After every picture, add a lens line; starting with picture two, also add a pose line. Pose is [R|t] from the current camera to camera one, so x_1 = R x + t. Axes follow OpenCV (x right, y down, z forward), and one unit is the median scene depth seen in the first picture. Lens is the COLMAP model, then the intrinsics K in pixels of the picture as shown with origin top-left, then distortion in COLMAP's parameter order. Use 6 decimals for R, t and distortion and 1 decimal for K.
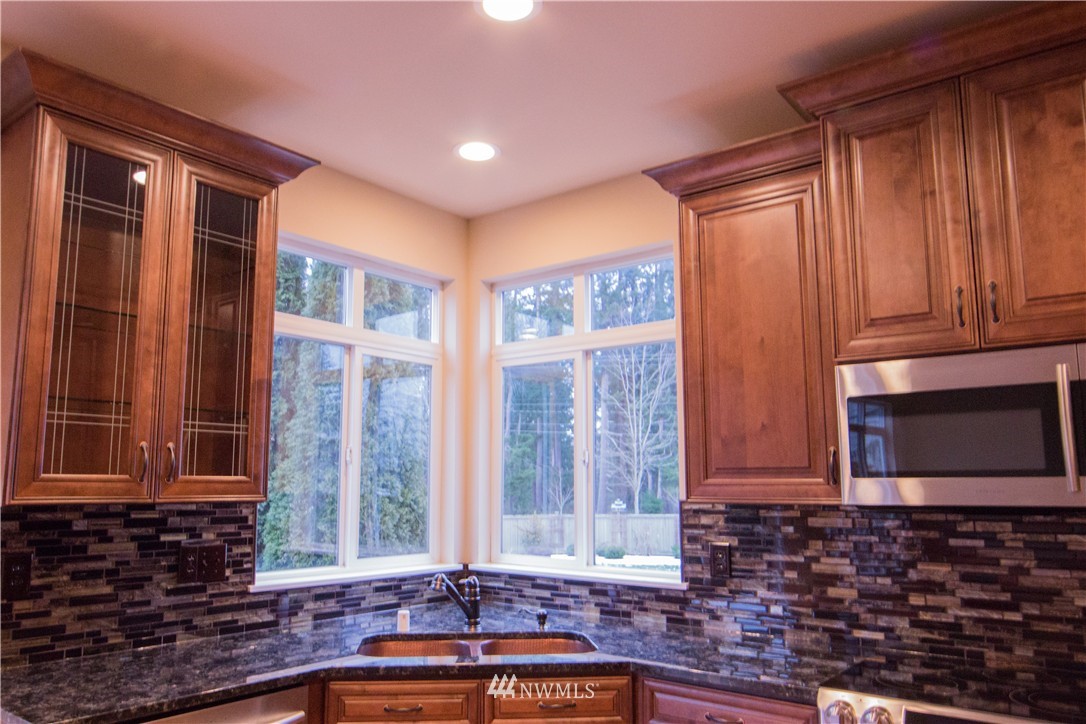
lens RADIAL K [[843.3, 0, 541.8], [0, 843.3, 360.0], [0, 0, 1]] dist [-0.006713, 0.005562]
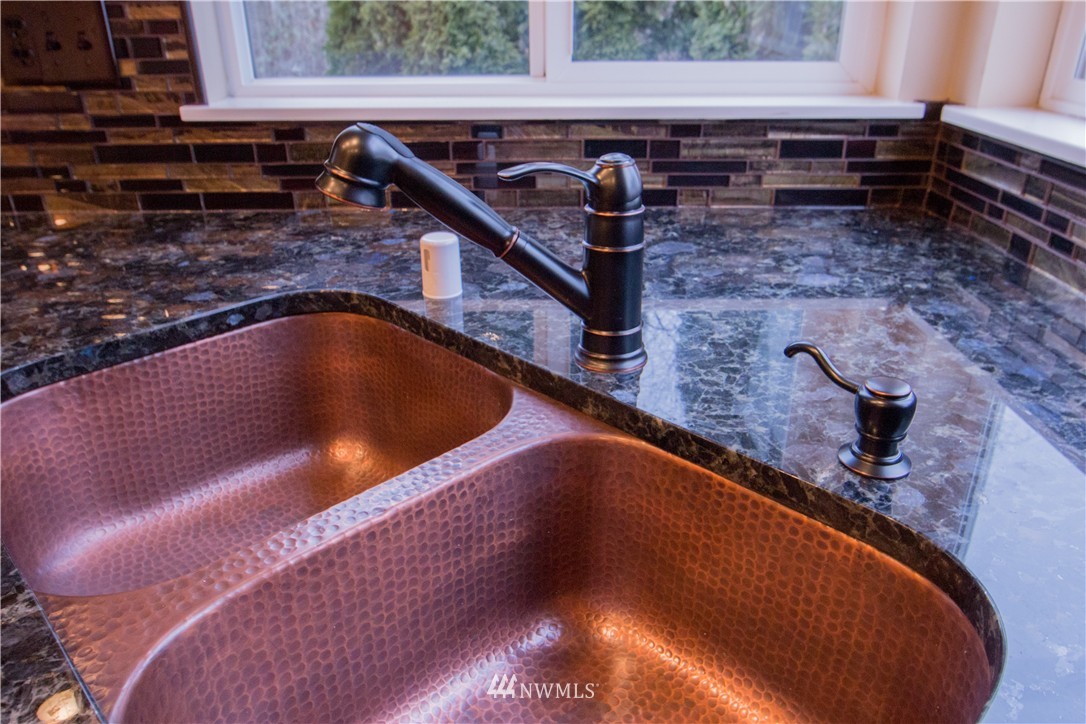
lens RADIAL K [[787.3, 0, 541.2], [0, 787.3, 360.8], [0, 0, 1]] dist [-0.027760, 0.015815]
pose [[0.615603, 0.327306, -0.716870, 0.078567], [0.121552, 0.859346, 0.496738, 0.207636], [0.778625, -0.392931, 0.489232, 0.904845]]
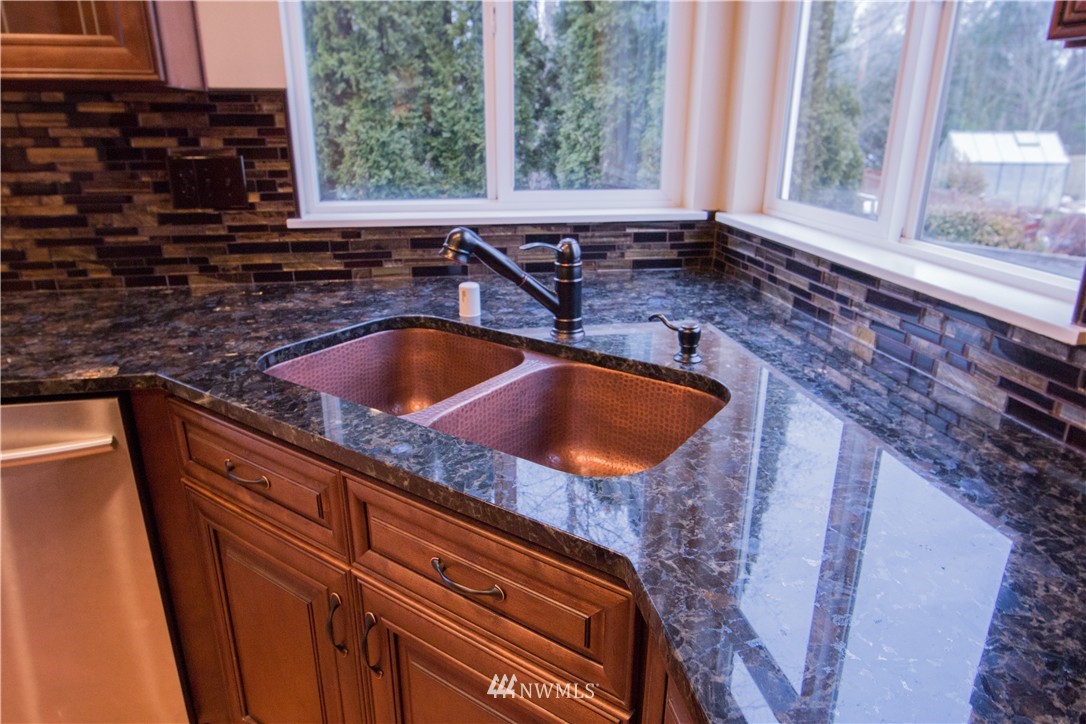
lens RADIAL K [[710.9, 0, 545.0], [0, 710.9, 359.1], [0, 0, 1]] dist [-0.025125, 0.003556]
pose [[0.748903, 0.214418, -0.627032, 0.201699], [0.093951, 0.902295, 0.420758, 0.147881], [0.655986, -0.374016, 0.655586, 0.718203]]
